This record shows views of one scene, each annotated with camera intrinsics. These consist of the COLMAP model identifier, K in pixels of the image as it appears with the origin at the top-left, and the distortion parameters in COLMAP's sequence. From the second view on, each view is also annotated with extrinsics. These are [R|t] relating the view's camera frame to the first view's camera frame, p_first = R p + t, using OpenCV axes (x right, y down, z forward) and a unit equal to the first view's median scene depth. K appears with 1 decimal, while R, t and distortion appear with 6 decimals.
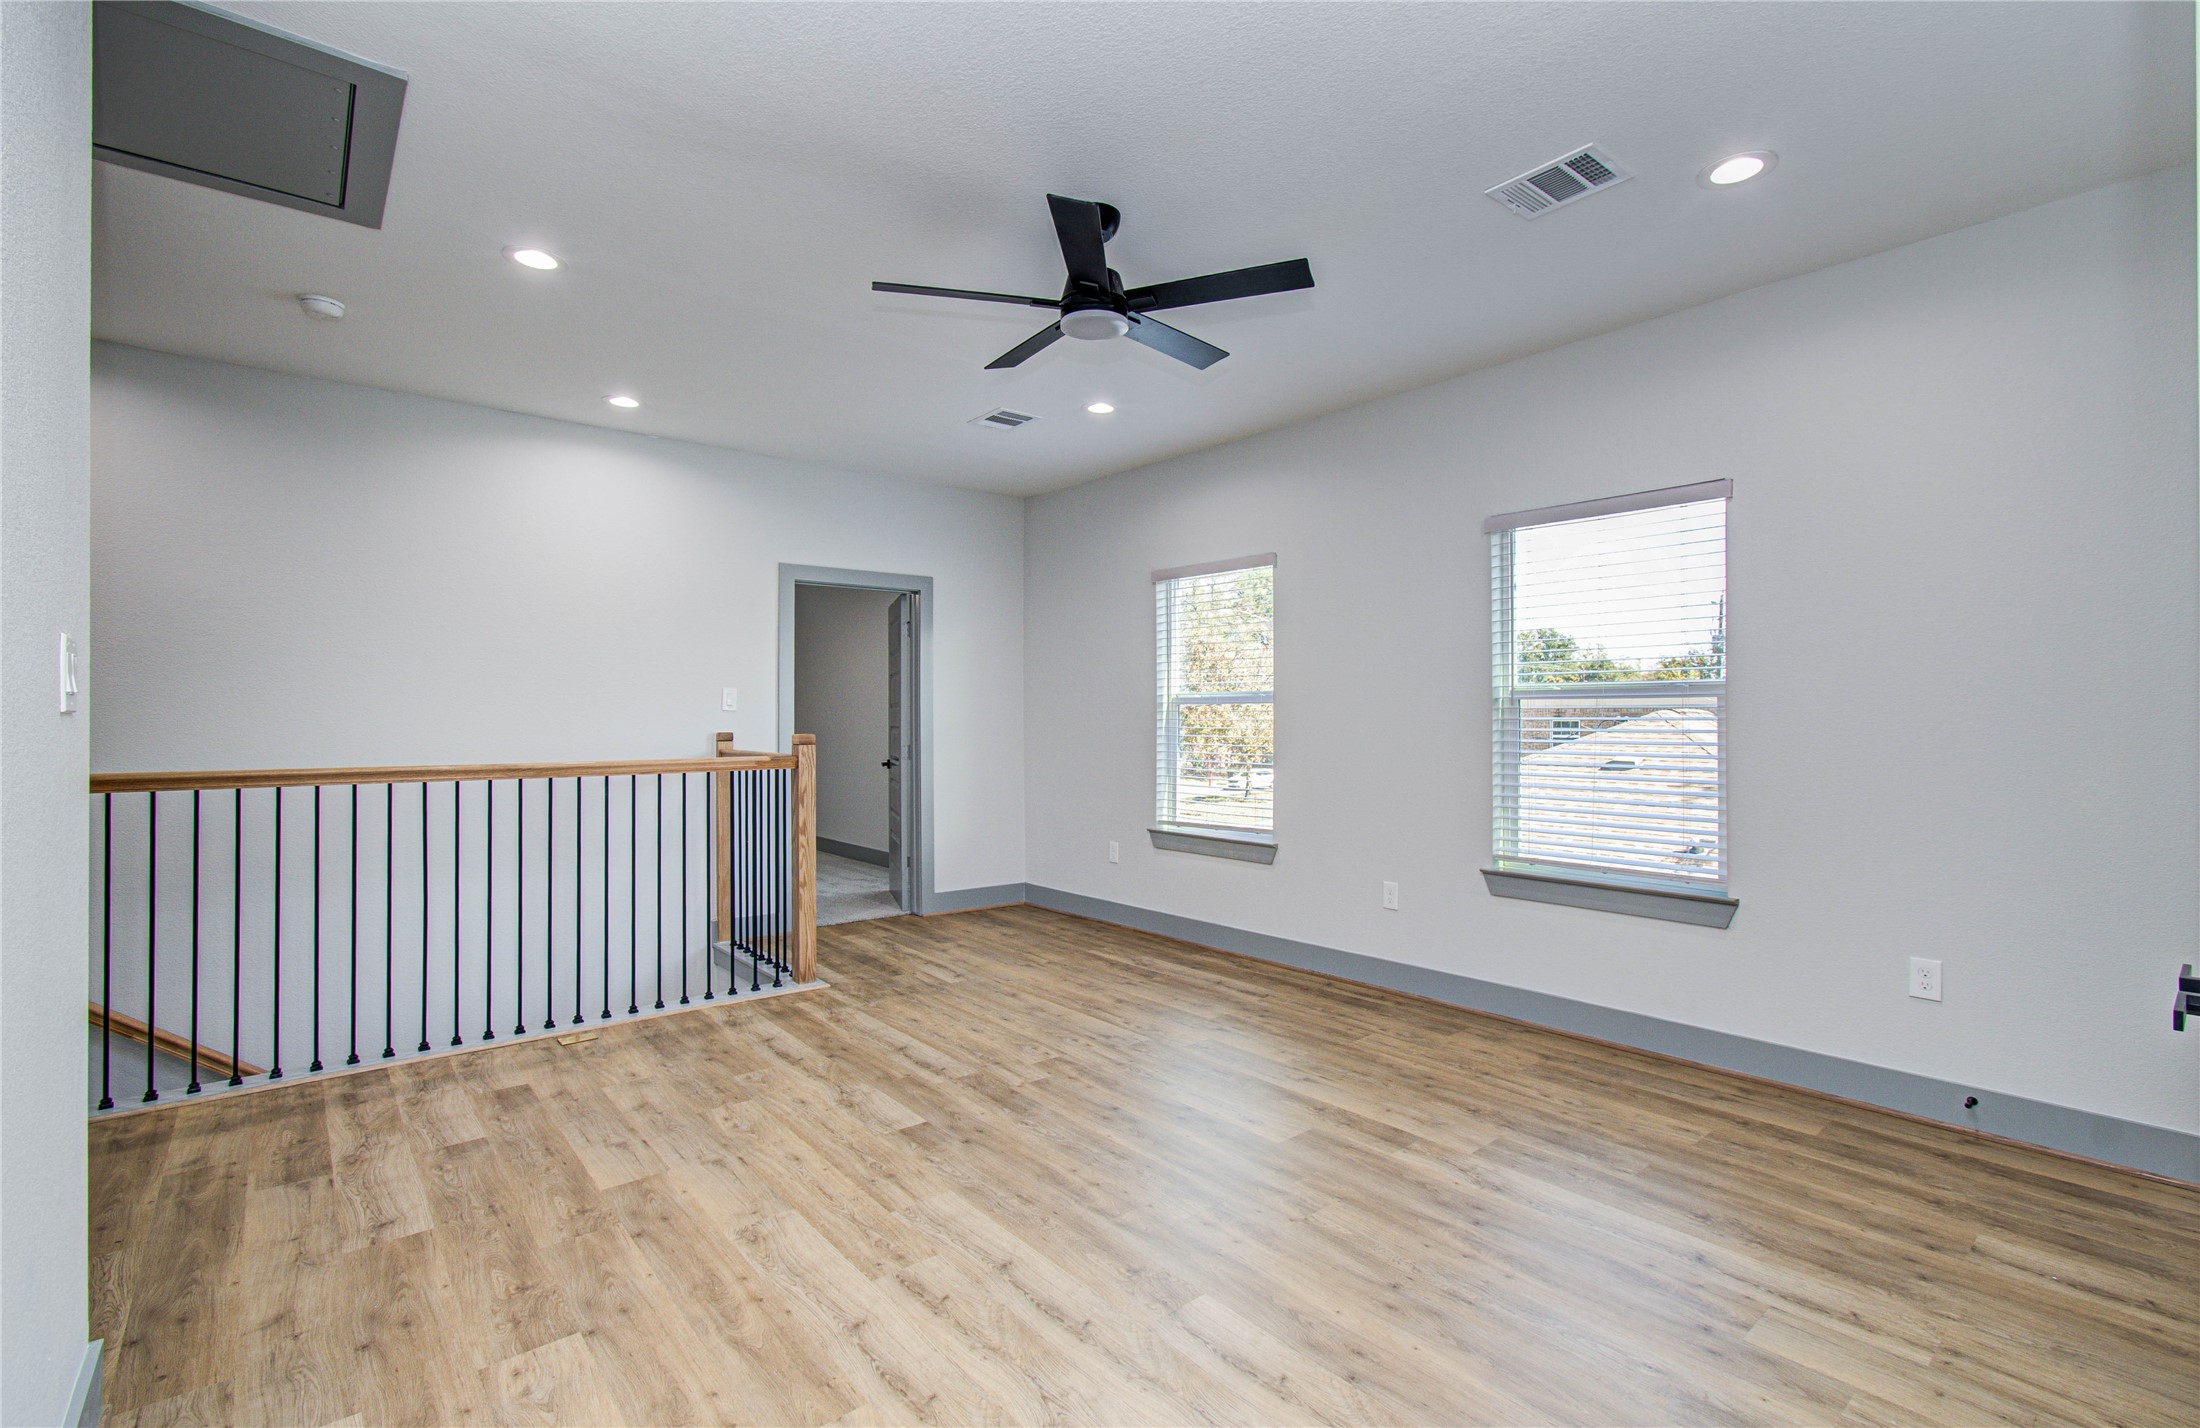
lens RADIAL K [[961.3, 0, 1083.7], [0, 961.3, 717.6], [0, 0, 1]] dist [-0.008917, 0.004916]
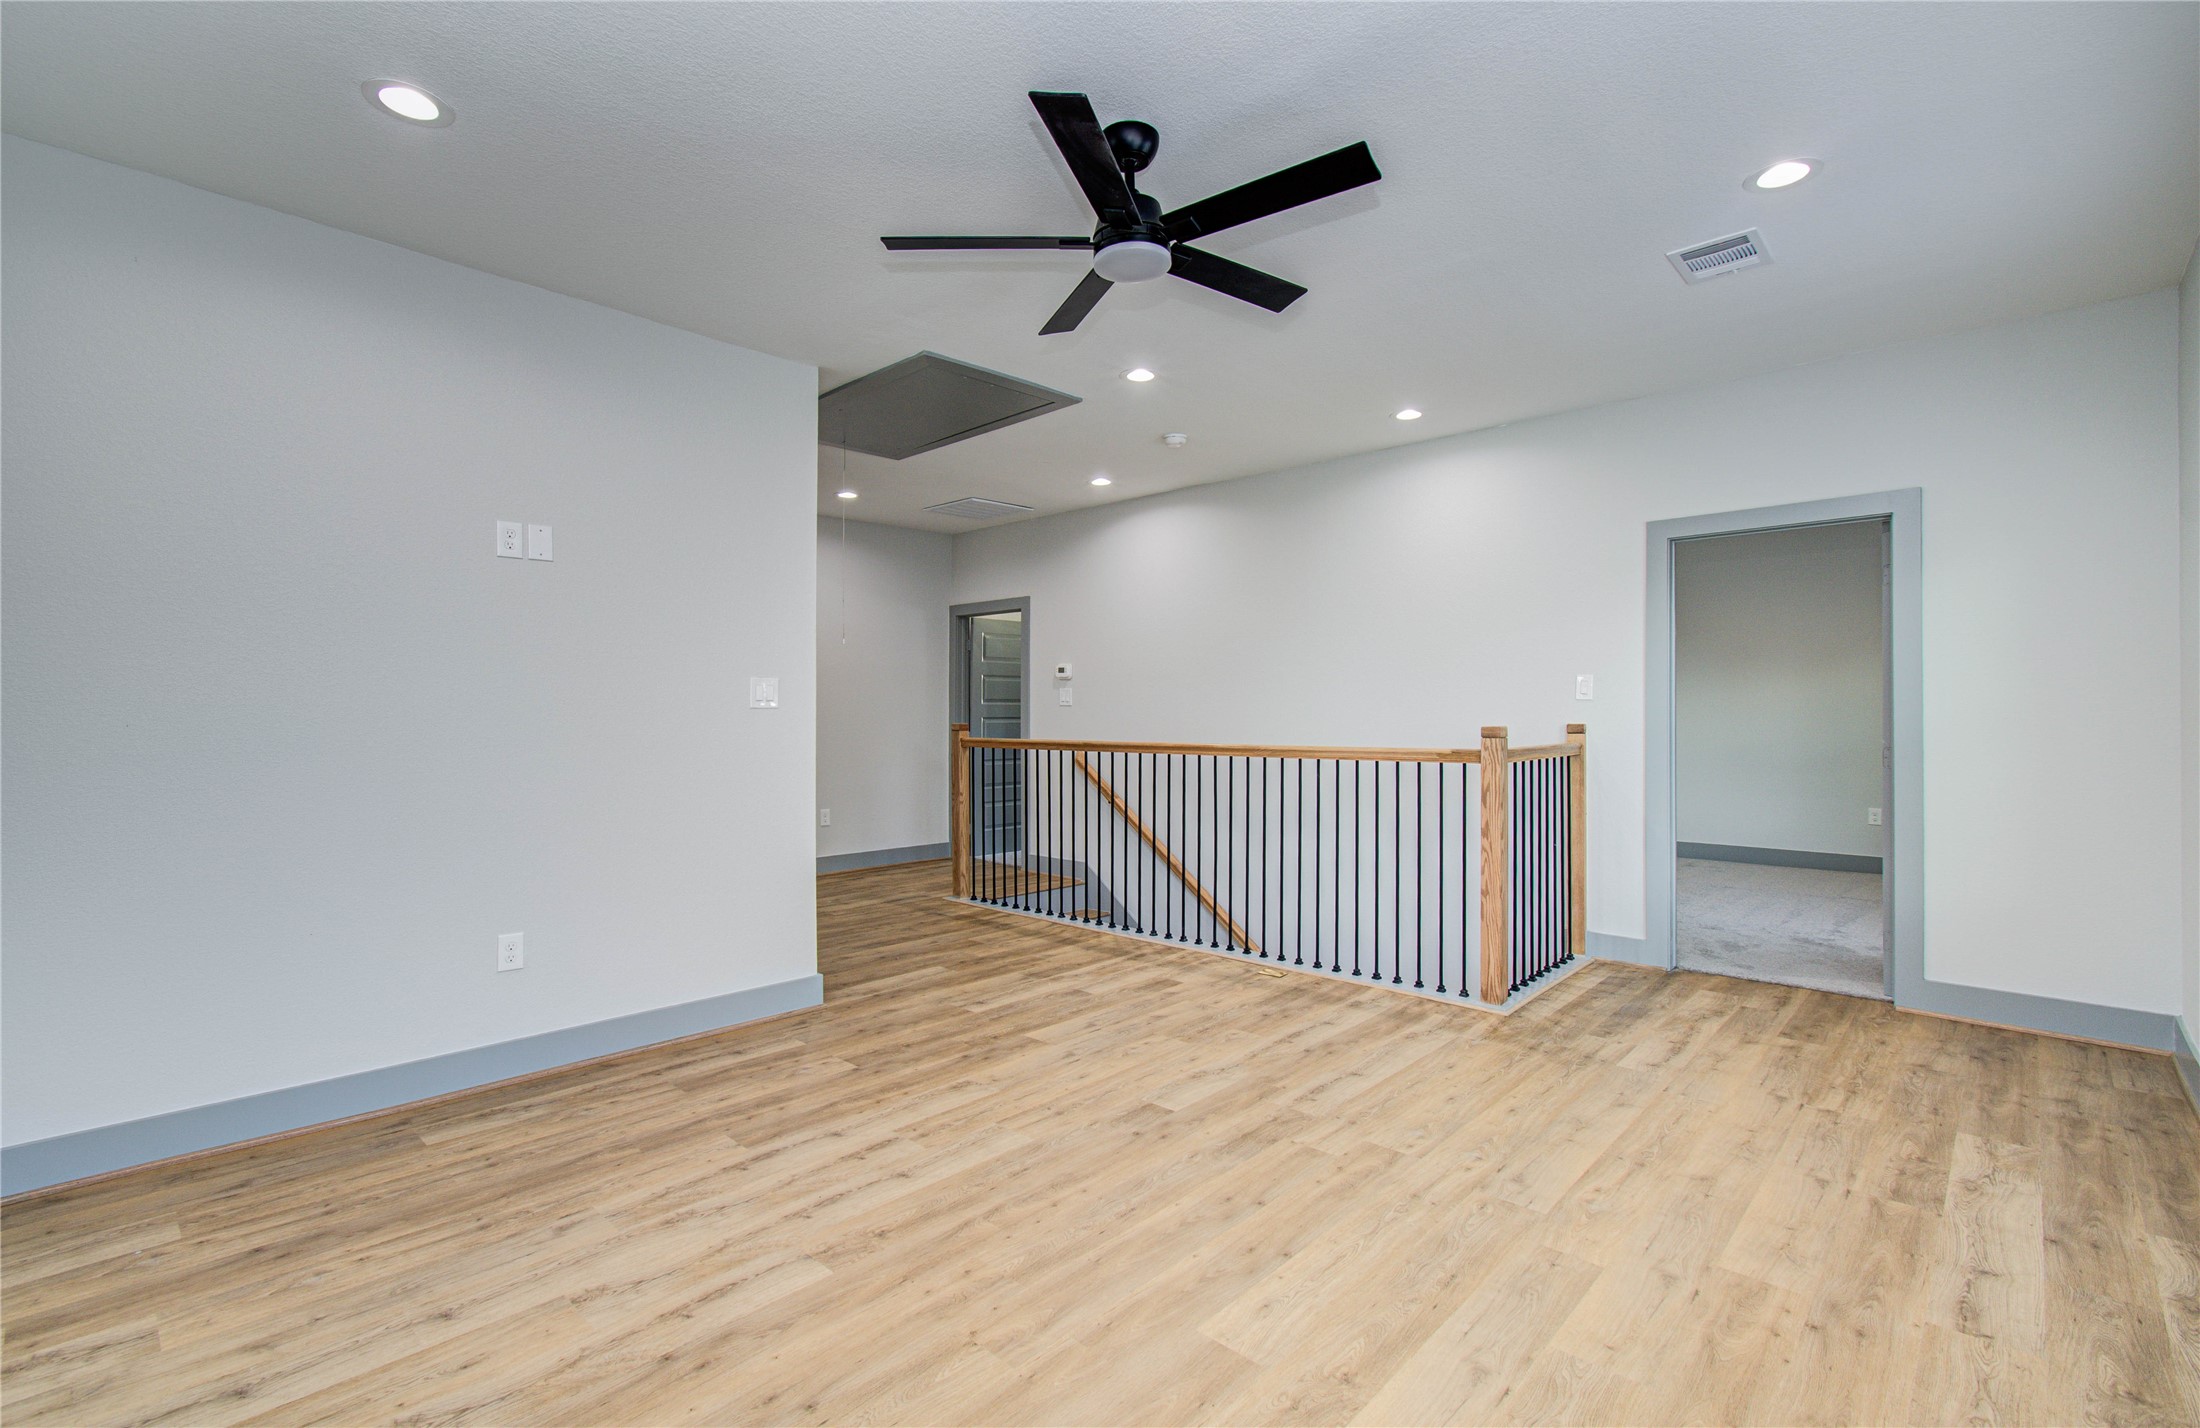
lens RADIAL K [[961.3, 0, 1133.0], [0, 961.3, 714.8], [0, 0, 1]] dist [-0.008917, 0.004916]
pose [[0.156167, 0.000490, -0.987730, 0.745552], [0.003811, 0.999992, 0.001098, 0.006471], [0.987723, -0.003935, 0.156164, 0.731446]]
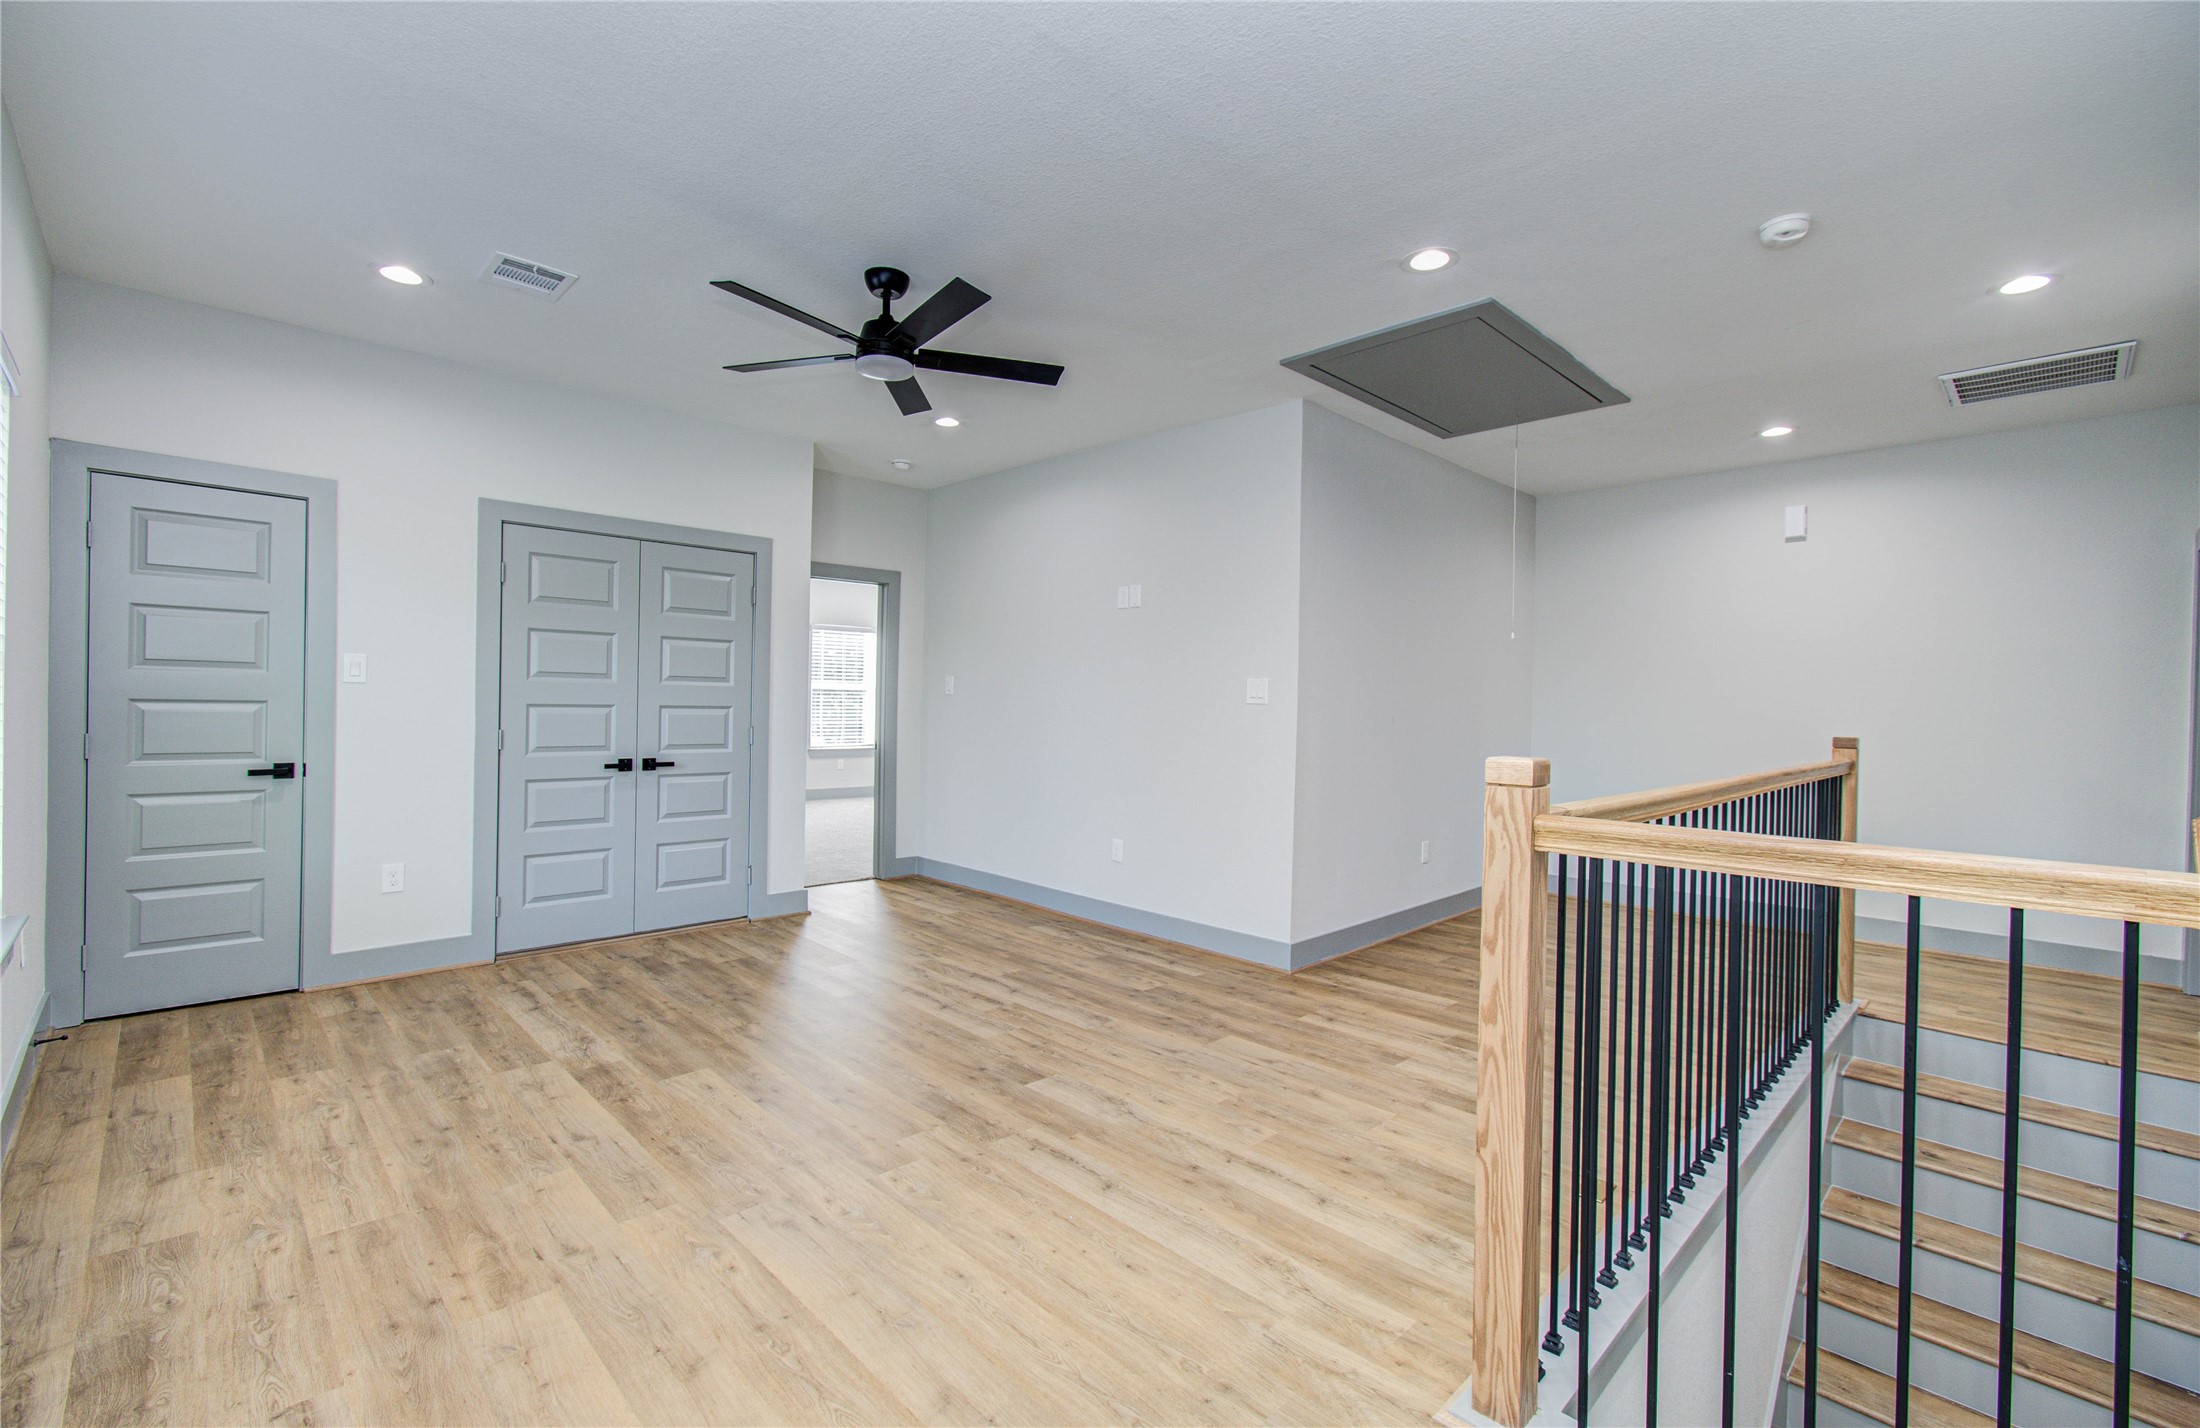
lens RADIAL K [[961.3, 0, 1105.6], [0, 961.3, 710.1], [0, 0, 1]] dist [-0.008917, 0.004916]
pose [[-0.994308, -0.017936, -0.105023, -0.122393], [-0.018596, 0.999813, 0.005312, -0.000018], [0.104908, 0.007235, -0.994456, 1.879131]]
